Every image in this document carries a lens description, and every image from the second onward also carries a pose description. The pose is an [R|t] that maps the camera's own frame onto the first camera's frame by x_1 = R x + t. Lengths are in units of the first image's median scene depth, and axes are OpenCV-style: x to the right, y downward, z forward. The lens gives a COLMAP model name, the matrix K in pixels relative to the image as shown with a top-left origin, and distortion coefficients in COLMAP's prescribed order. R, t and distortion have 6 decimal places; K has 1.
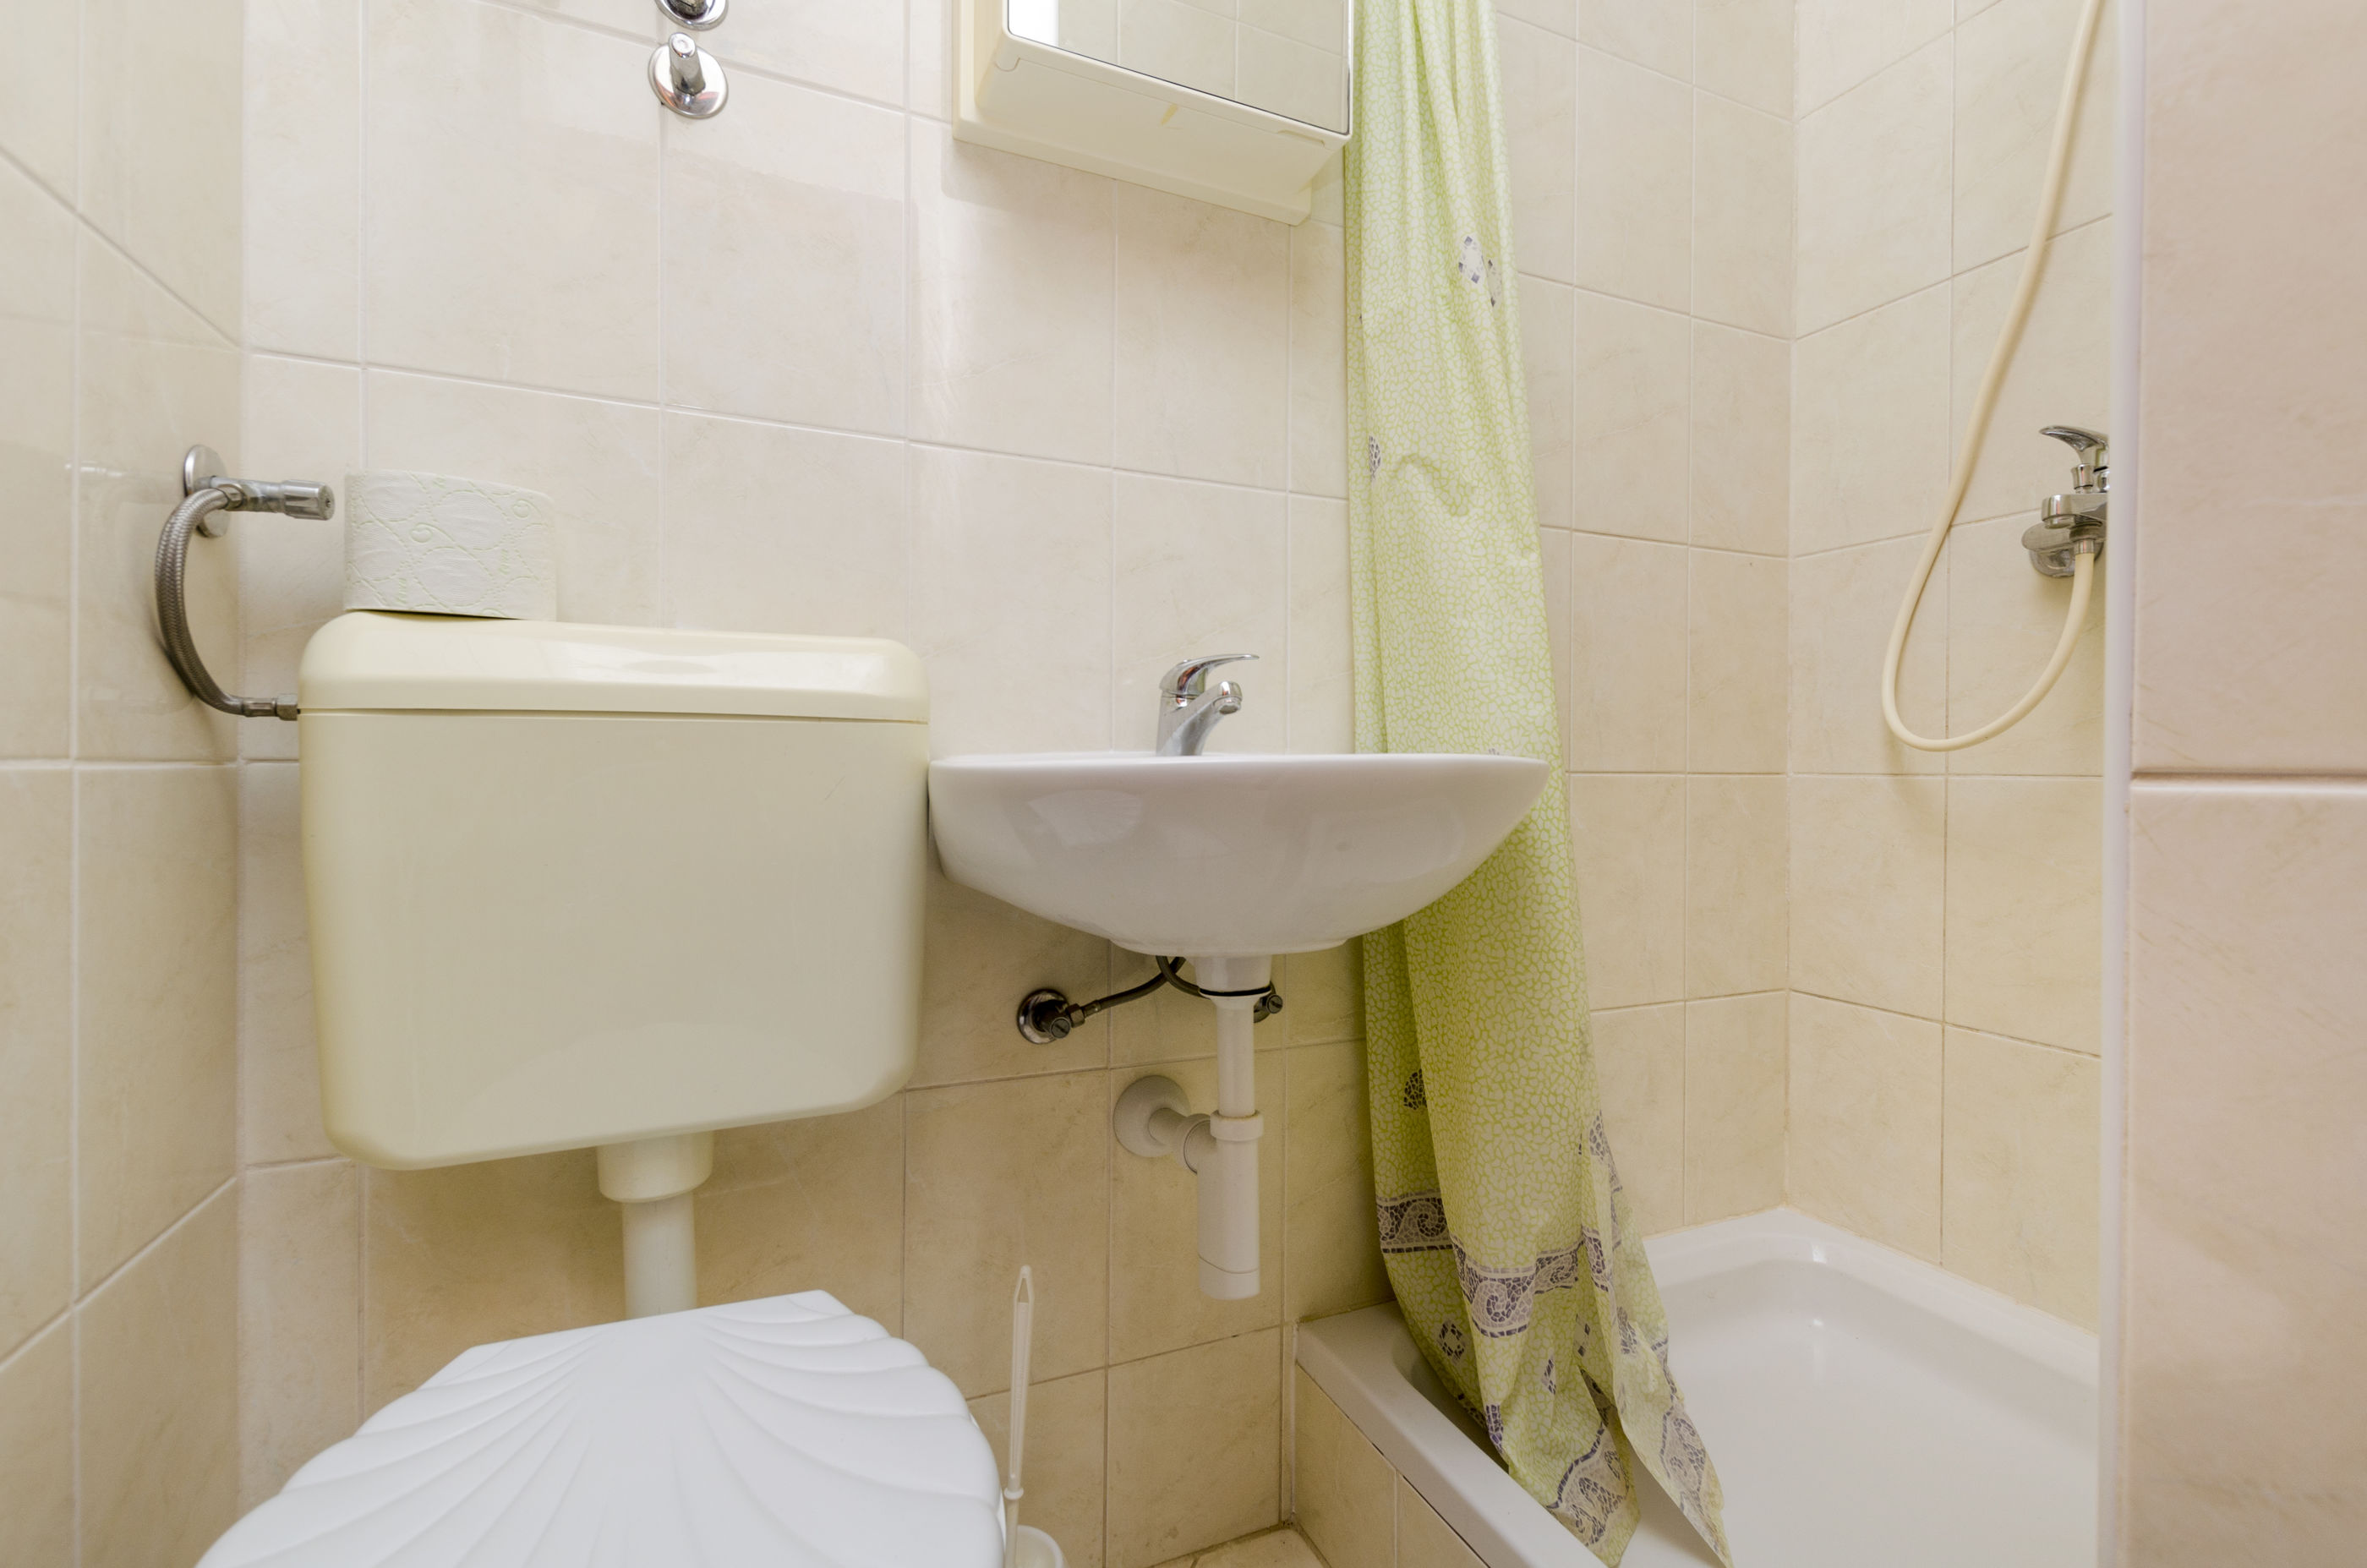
lens RADIAL K [[1022.6, 0, 1181.5], [0, 1022.6, 780.7], [0, 0, 1]] dist [0.003655, -0.000028]
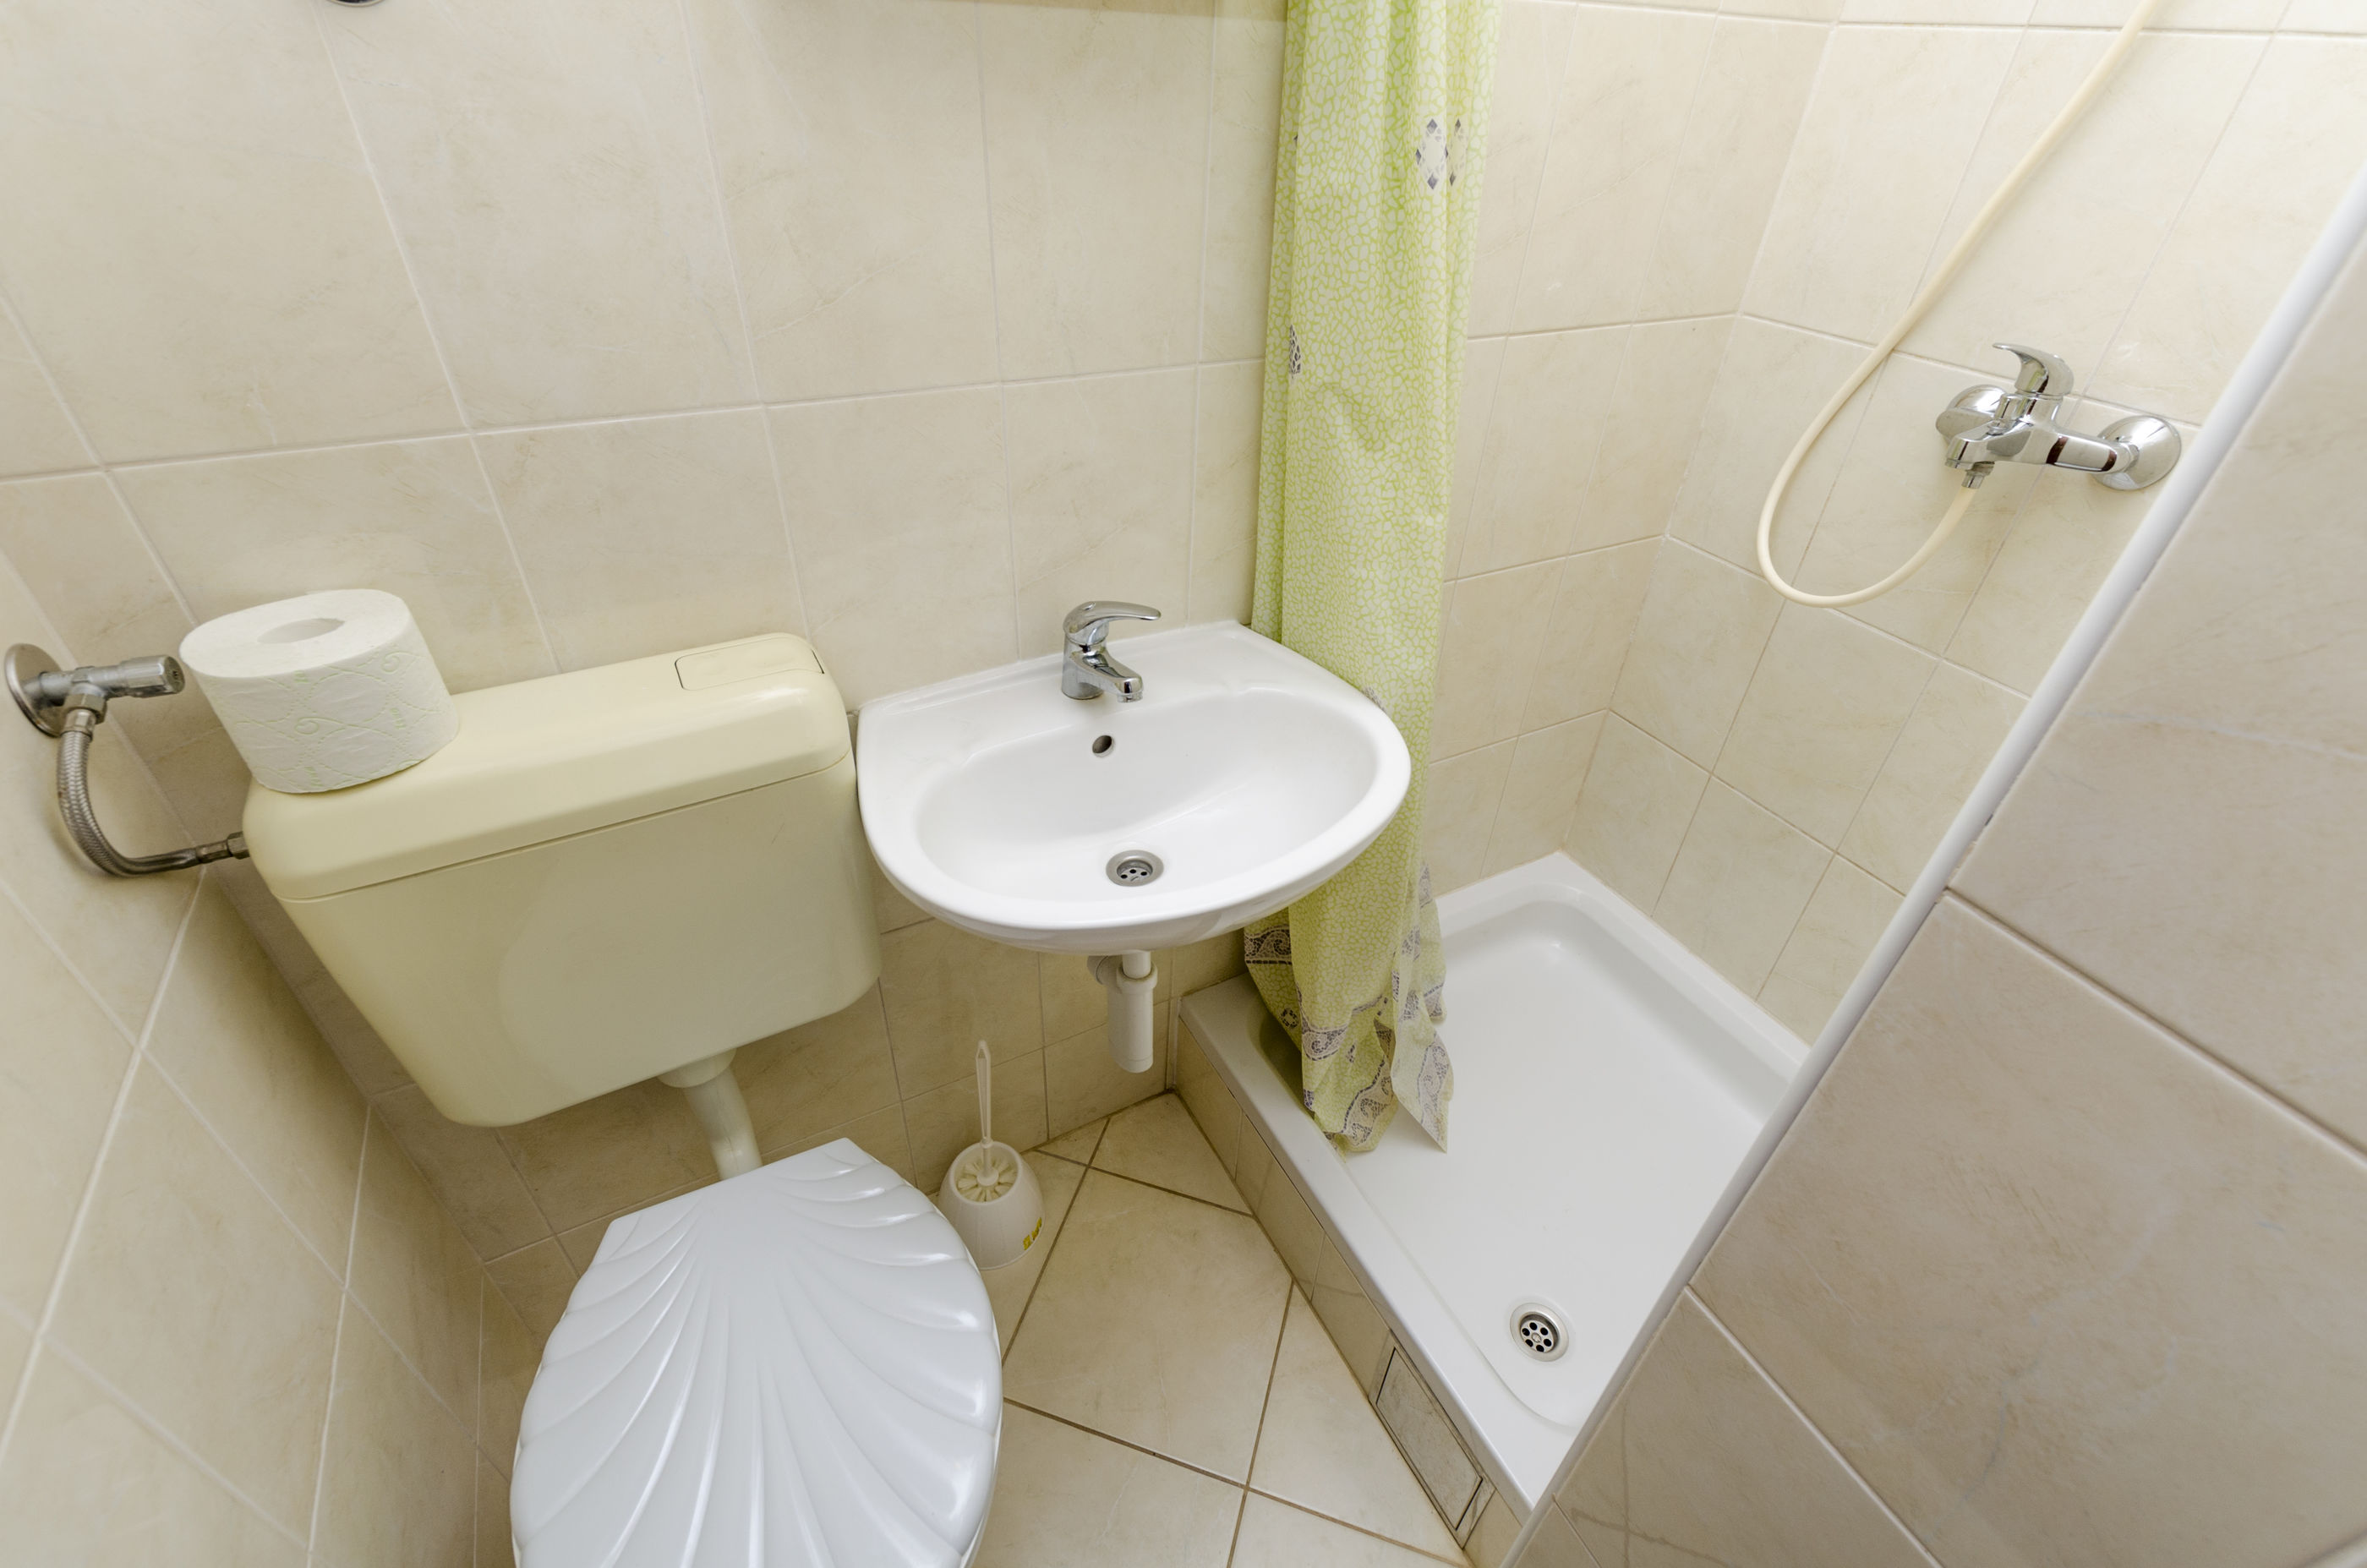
lens RADIAL K [[1022.6, 0, 1181.7], [0, 1022.6, 779.5], [0, 0, 1]] dist [0.003655, -0.000028]
pose [[0.995758, -0.027151, 0.087913, 0.002036], [-0.029417, 0.811381, 0.583777, -0.559729], [-0.087181, -0.583887, 0.807140, 0.073779]]
